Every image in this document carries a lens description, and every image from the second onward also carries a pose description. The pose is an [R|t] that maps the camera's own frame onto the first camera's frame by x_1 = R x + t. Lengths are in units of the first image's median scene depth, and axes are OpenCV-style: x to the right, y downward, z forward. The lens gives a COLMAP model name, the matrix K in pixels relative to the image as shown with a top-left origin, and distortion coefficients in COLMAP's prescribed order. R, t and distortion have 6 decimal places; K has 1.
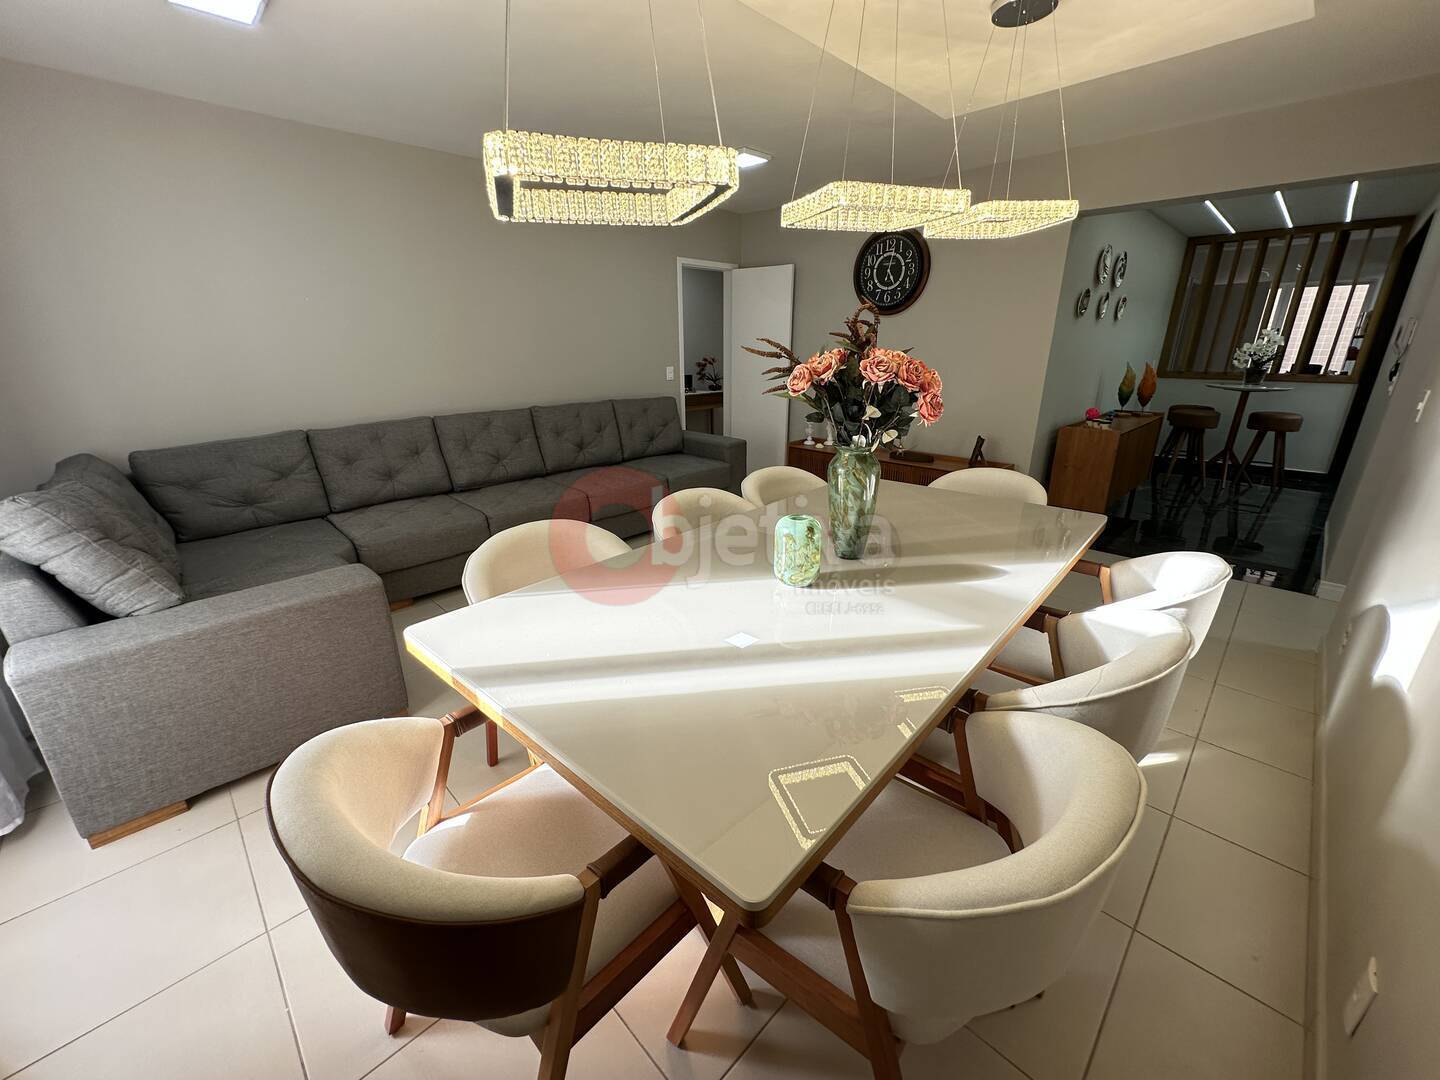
lens RADIAL K [[576.2, 0, 719.1], [0, 576.2, 538.0], [0, 0, 1]] dist [-0.001426, 0.000542]
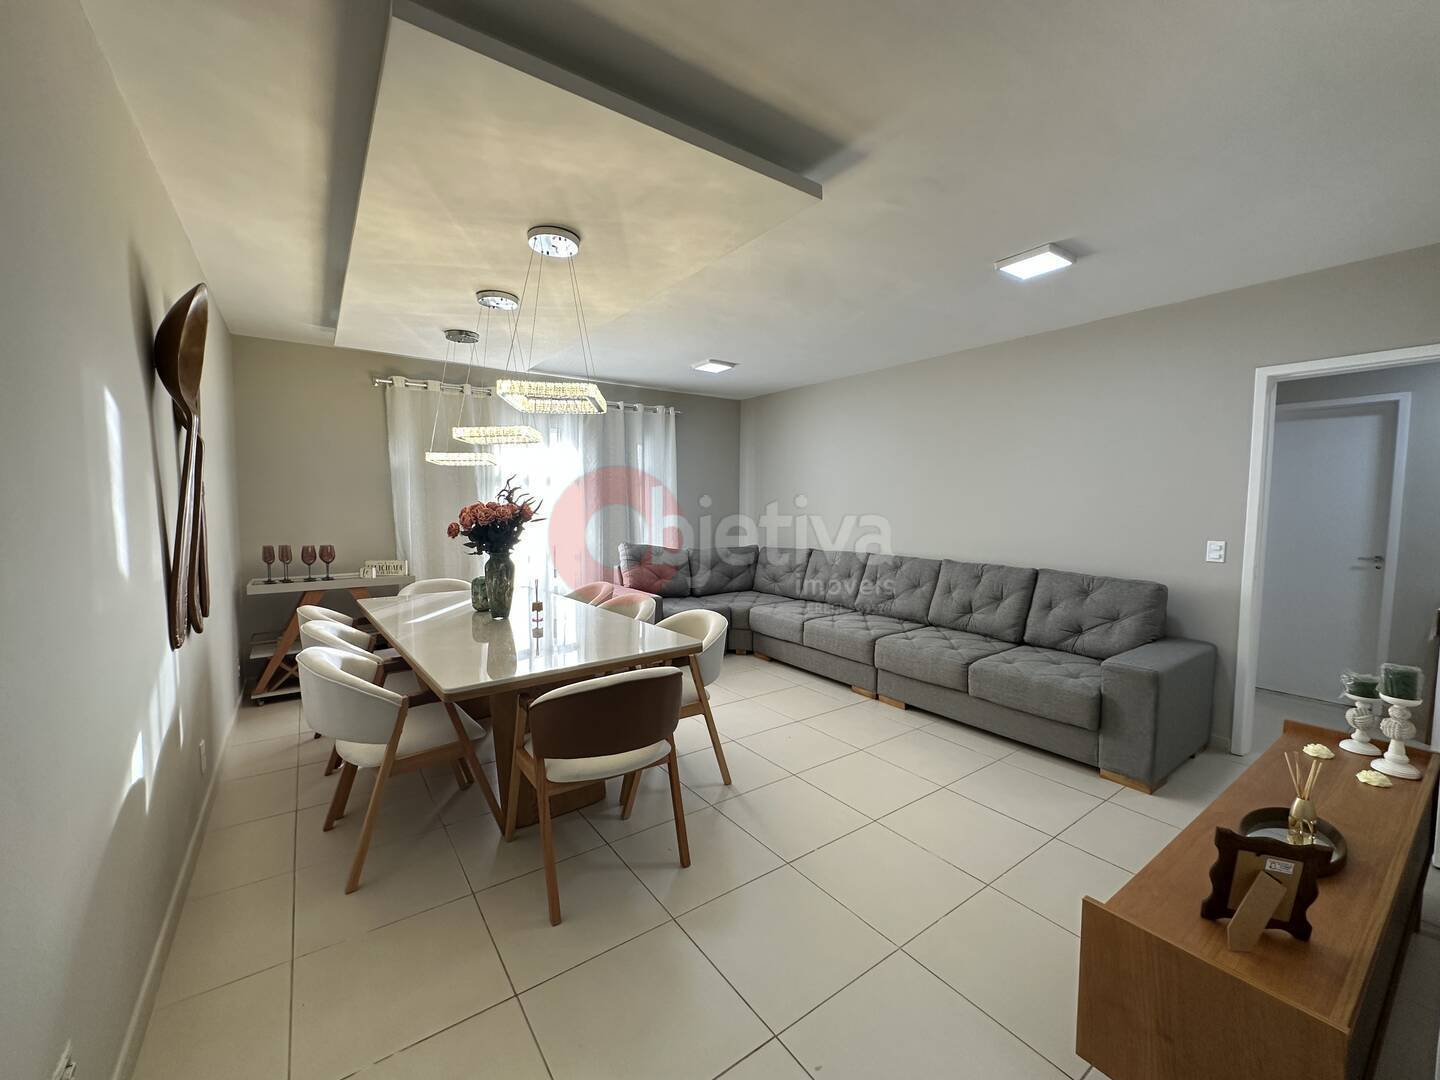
lens RADIAL K [[576.2, 0, 719.1], [0, 576.2, 538.0], [0, 0, 1]] dist [-0.001426, 0.000542]
pose [[-0.171169, 0.065738, -0.983046, 1.625465], [-0.323579, 0.938674, 0.119113, -0.549916], [0.930590, 0.338482, -0.139401, 1.613898]]
